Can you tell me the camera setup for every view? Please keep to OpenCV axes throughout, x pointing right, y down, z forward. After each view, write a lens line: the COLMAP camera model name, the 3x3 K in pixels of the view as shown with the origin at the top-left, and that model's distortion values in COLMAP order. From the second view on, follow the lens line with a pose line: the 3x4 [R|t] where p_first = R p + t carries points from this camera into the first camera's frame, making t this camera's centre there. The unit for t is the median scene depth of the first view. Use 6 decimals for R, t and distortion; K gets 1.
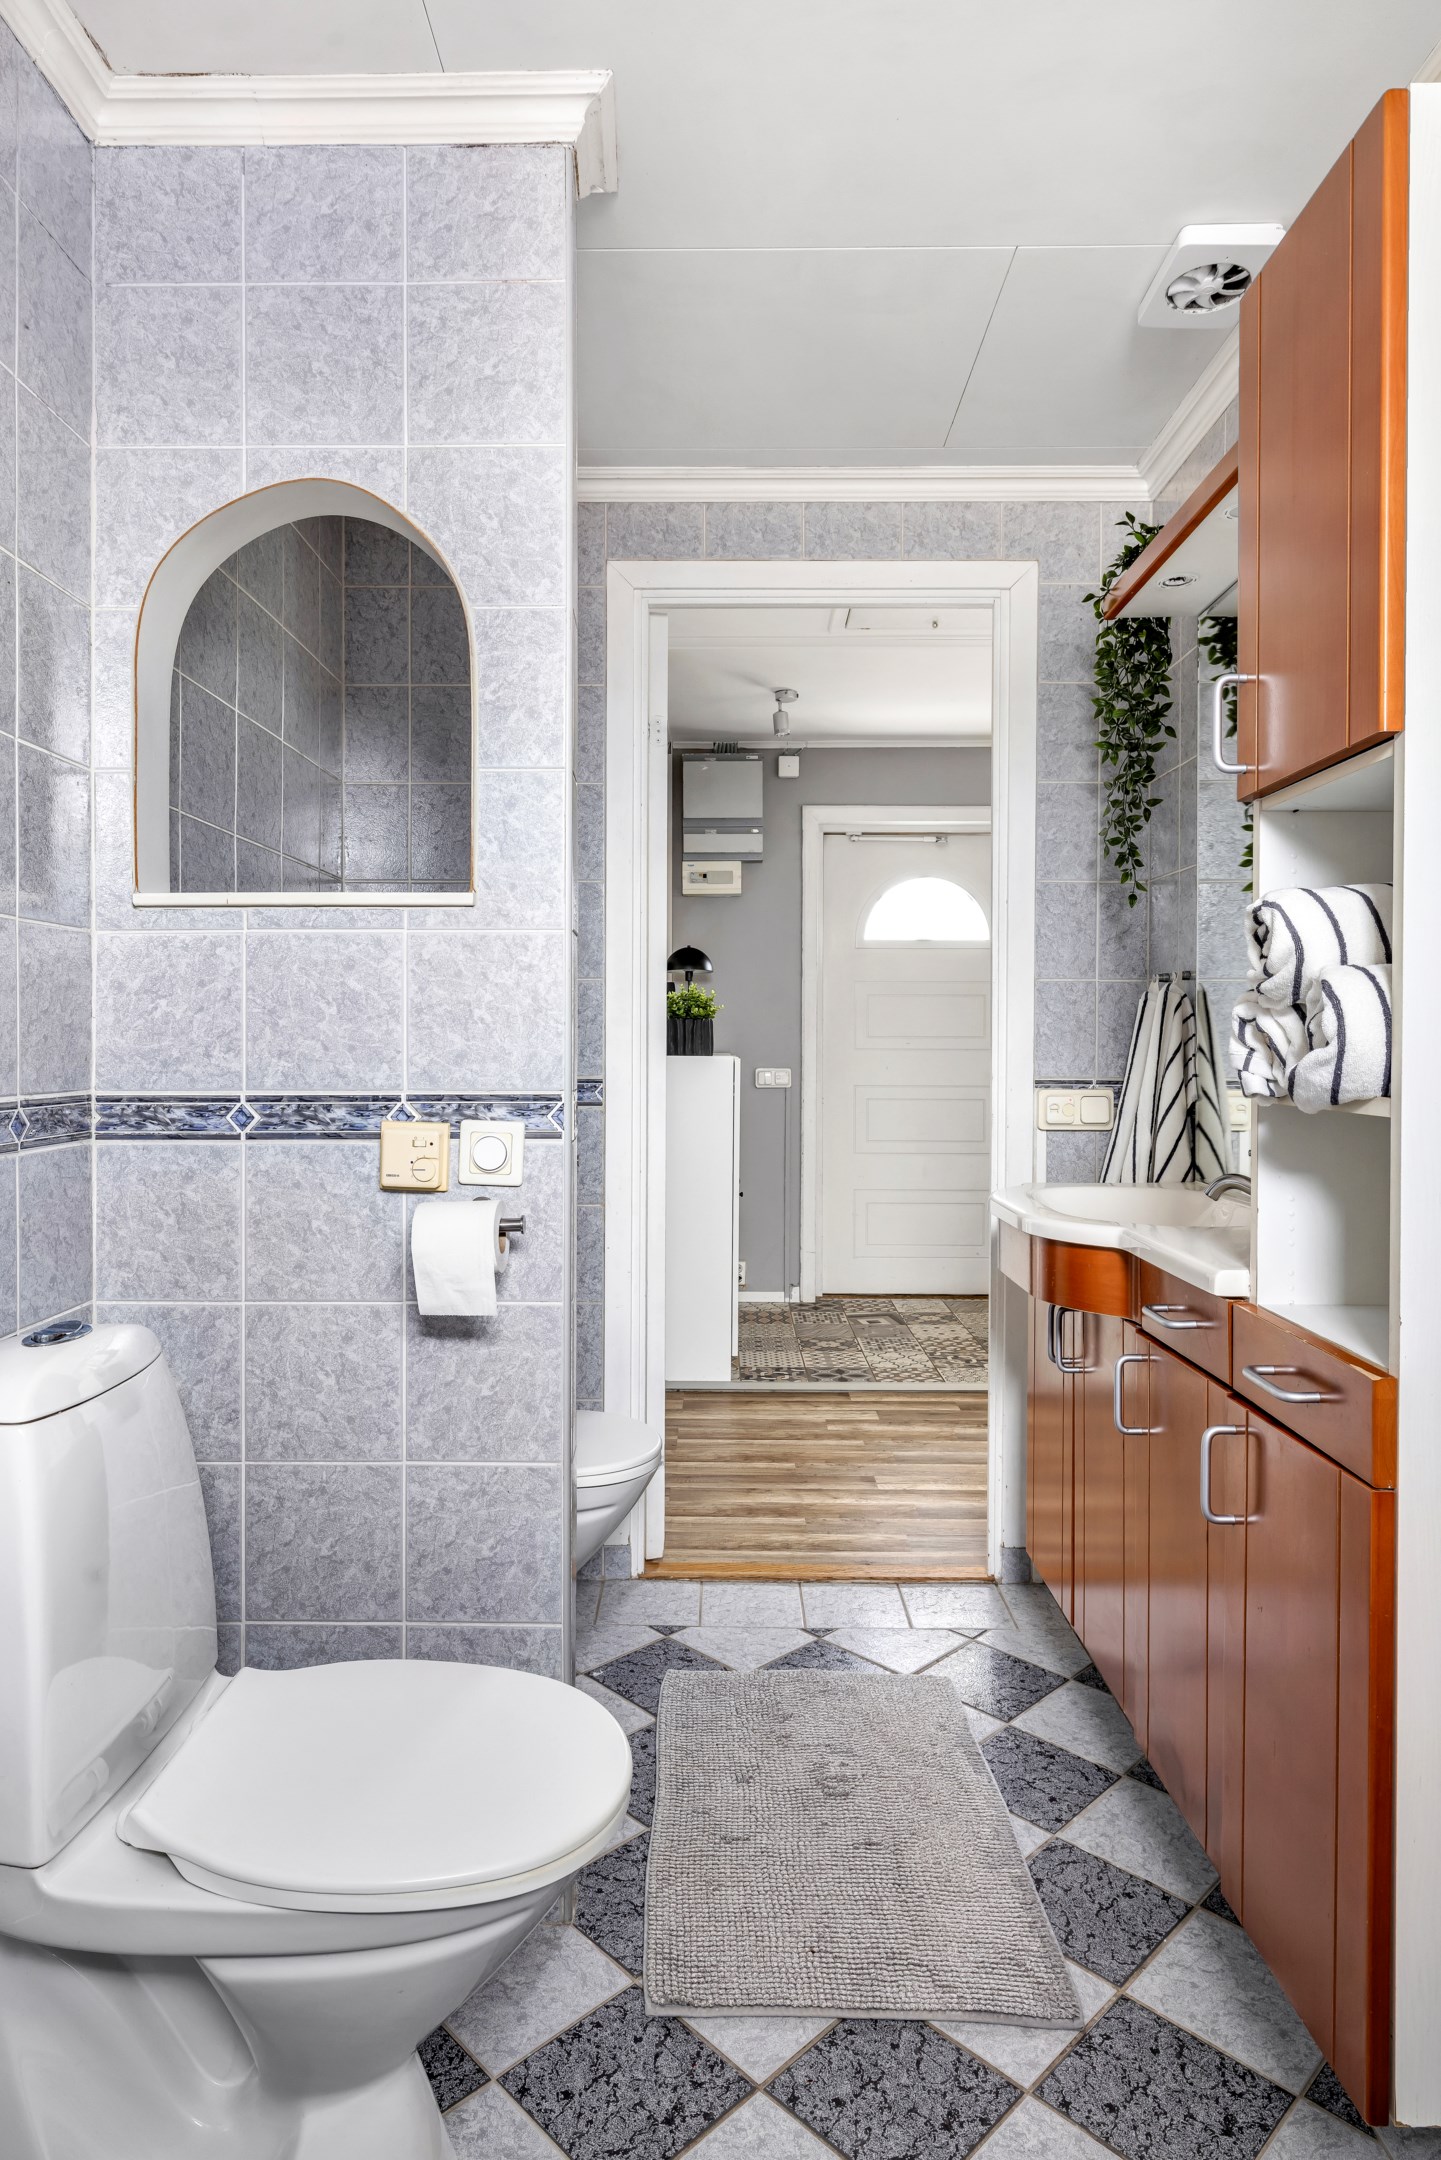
lens RADIAL K [[1207.6, 0, 720.5], [0, 1207.6, 1080.0], [0, 0, 1]] dist [0.000367, -0.000121]
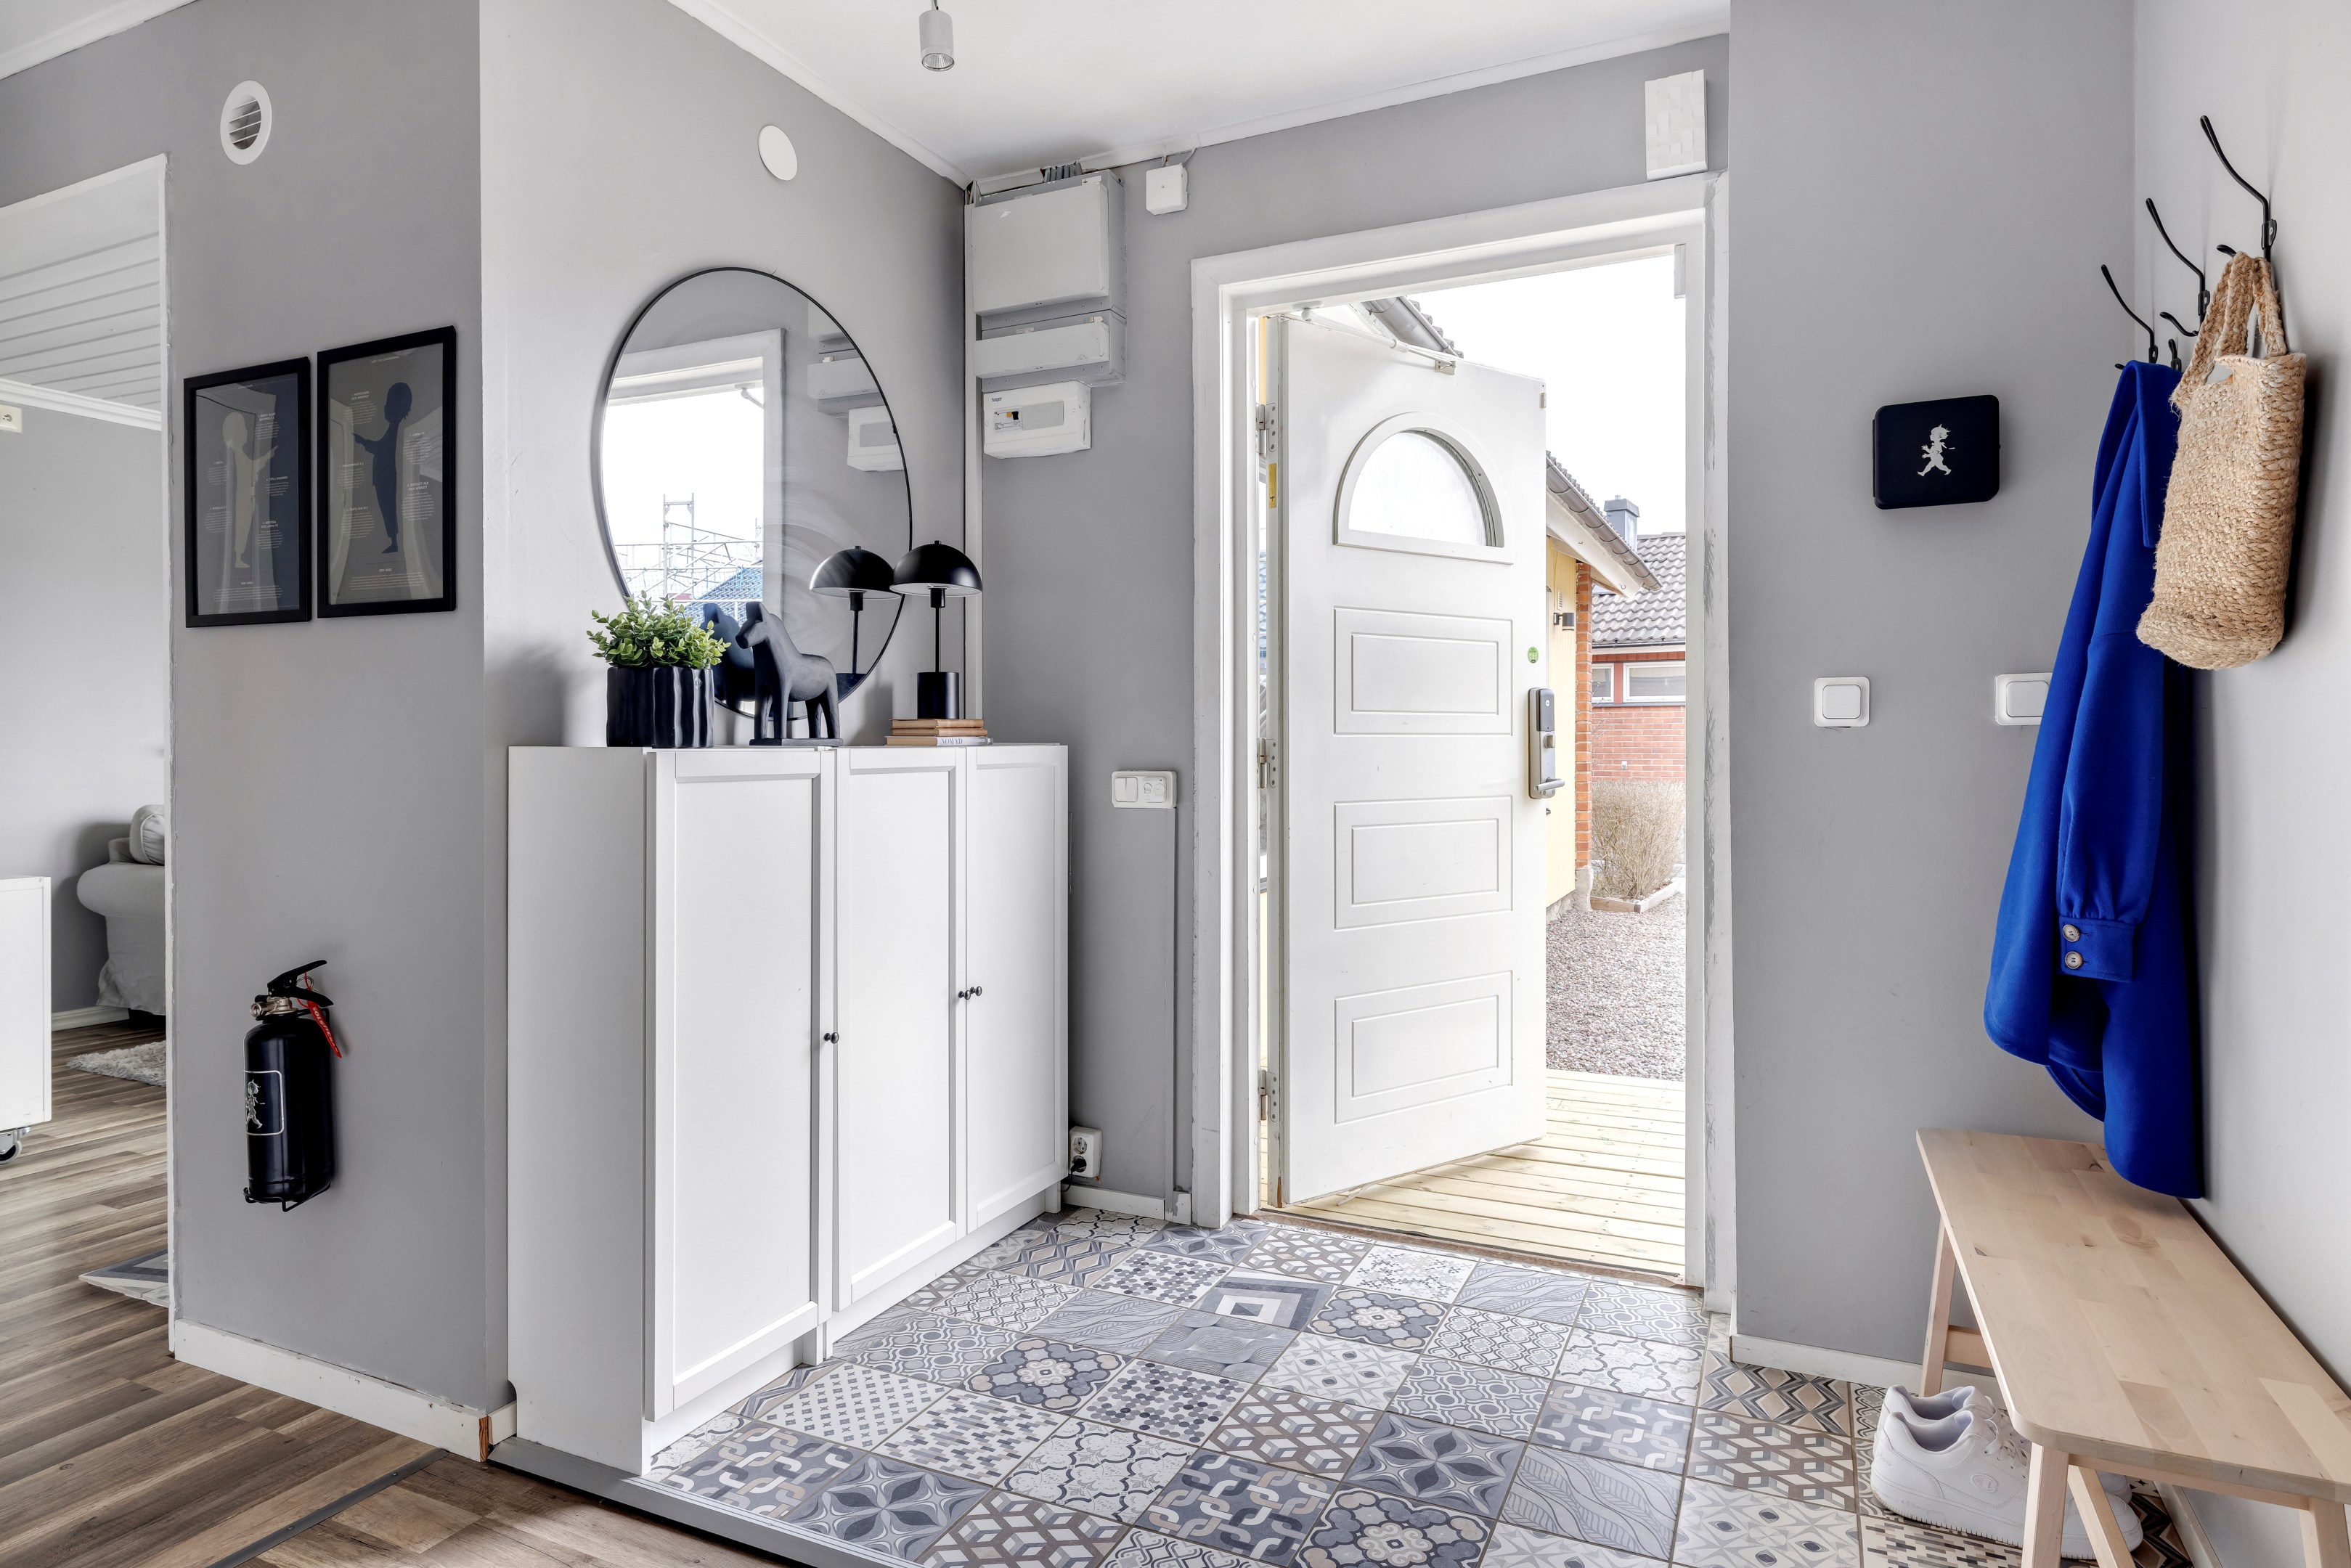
lens RADIAL K [[1335.1, 0, 1163.4], [0, 1335.1, 756.6], [0, 0, 1]] dist [0.004186, 0.000480]
pose [[0.905960, -0.002117, -0.423357, 0.301303], [-0.002462, 0.999944, -0.010269, -0.009154], [0.423355, 0.010346, 0.905905, 0.485556]]
